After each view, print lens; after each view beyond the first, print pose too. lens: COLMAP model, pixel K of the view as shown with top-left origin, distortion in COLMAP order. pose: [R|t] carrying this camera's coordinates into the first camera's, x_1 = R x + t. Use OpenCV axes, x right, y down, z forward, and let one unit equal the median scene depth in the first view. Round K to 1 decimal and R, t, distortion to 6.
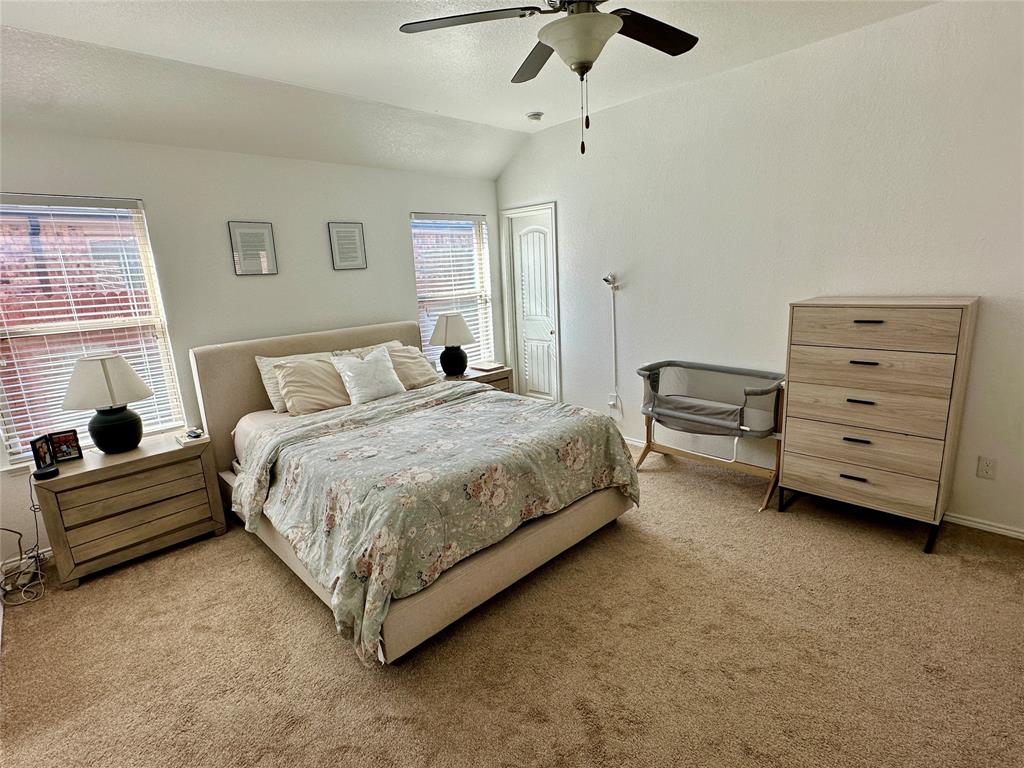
lens RADIAL K [[510.7, 0, 508.0], [0, 510.7, 383.2], [0, 0, 1]] dist [-0.000229, 0.000344]
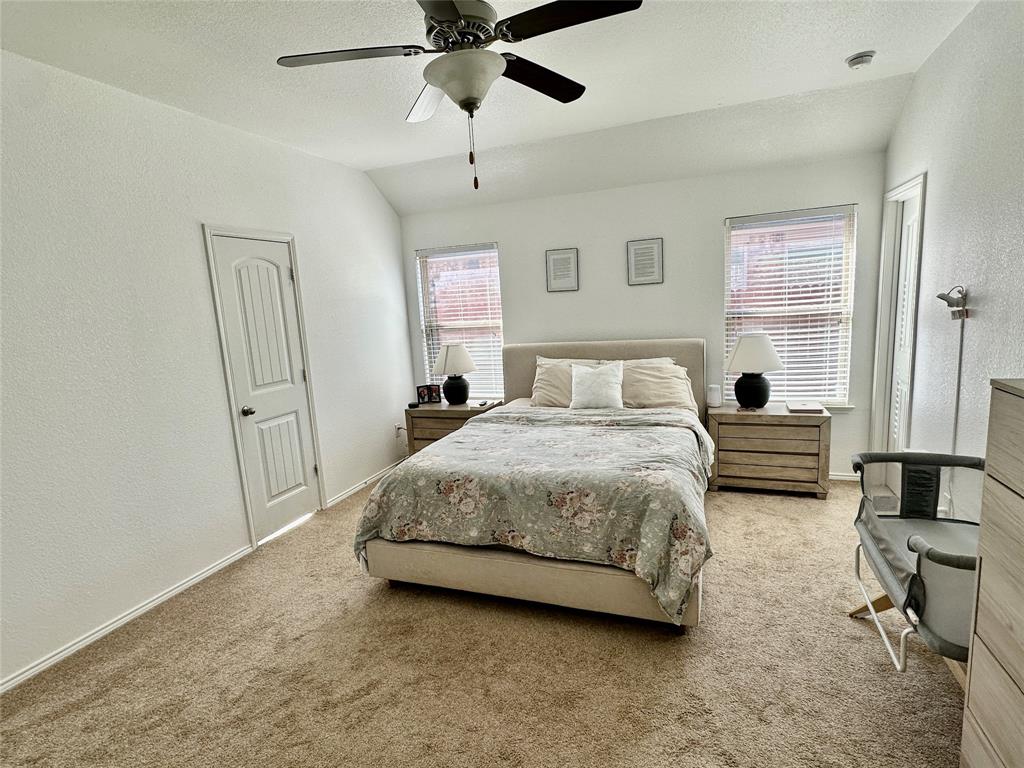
lens RADIAL K [[510.7, 0, 508.4], [0, 510.7, 382.6], [0, 0, 1]] dist [-0.000229, 0.000344]
pose [[0.426292, 0.165593, -0.889300, 0.700418], [-0.158187, 0.981600, 0.106952, -0.124763], [0.890647, 0.095083, 0.444643, 0.411830]]
